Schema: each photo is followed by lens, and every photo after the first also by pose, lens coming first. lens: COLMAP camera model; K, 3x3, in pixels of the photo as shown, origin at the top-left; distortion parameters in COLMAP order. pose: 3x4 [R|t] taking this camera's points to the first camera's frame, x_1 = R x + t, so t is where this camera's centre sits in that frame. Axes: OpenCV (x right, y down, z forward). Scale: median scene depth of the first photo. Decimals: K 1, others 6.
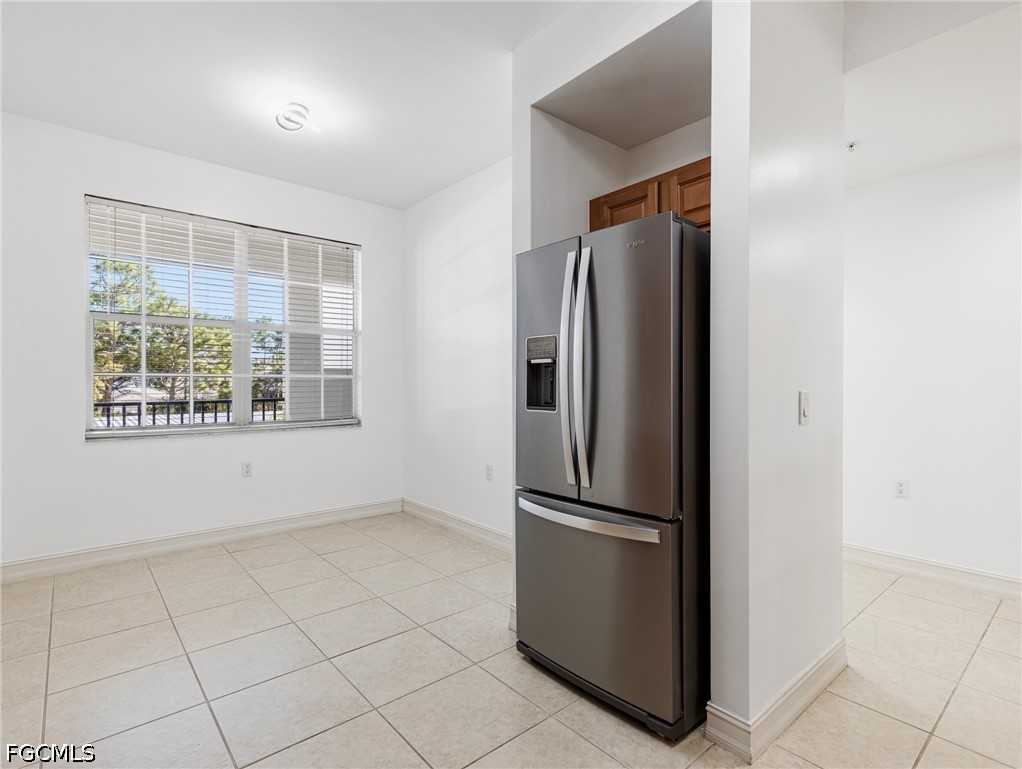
lens RADIAL K [[513.0, 0, 508.5], [0, 513.0, 382.9], [0, 0, 1]] dist [0.015340, 0.001018]
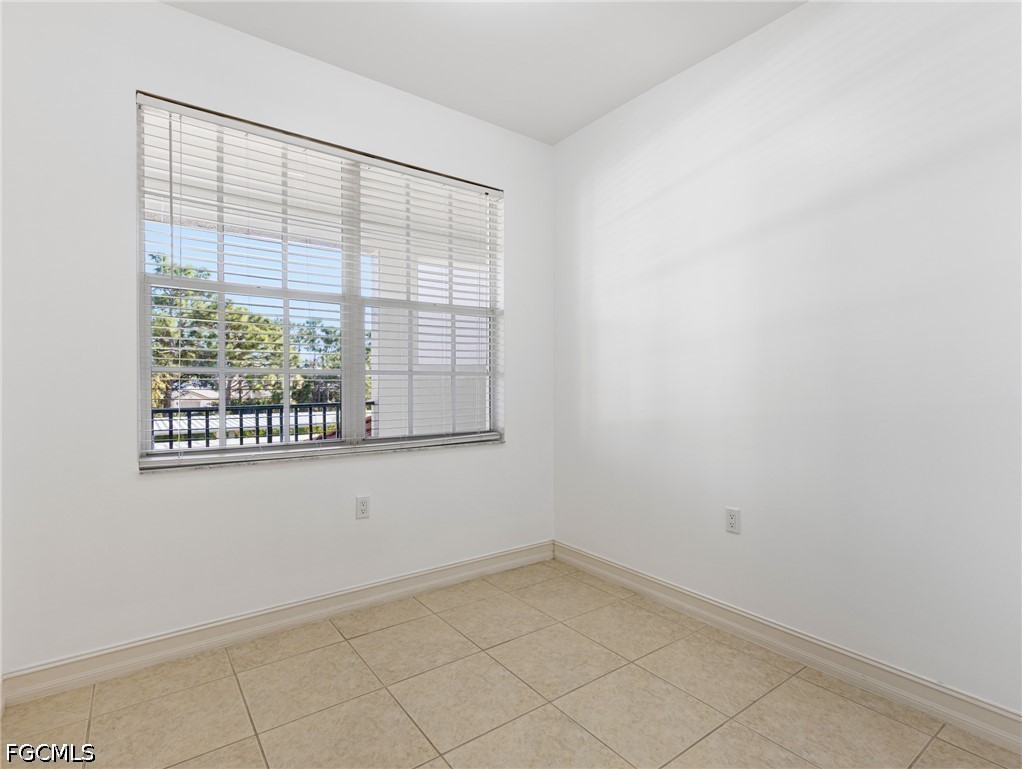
lens RADIAL K [[513.0, 0, 510.7], [0, 513.0, 386.1], [0, 0, 1]] dist [0.015340, 0.001018]
pose [[0.997342, -0.002316, -0.072832, -0.216025], [0.002758, 0.999978, 0.005974, 0.001192], [0.072817, -0.006159, 0.997326, 0.274982]]
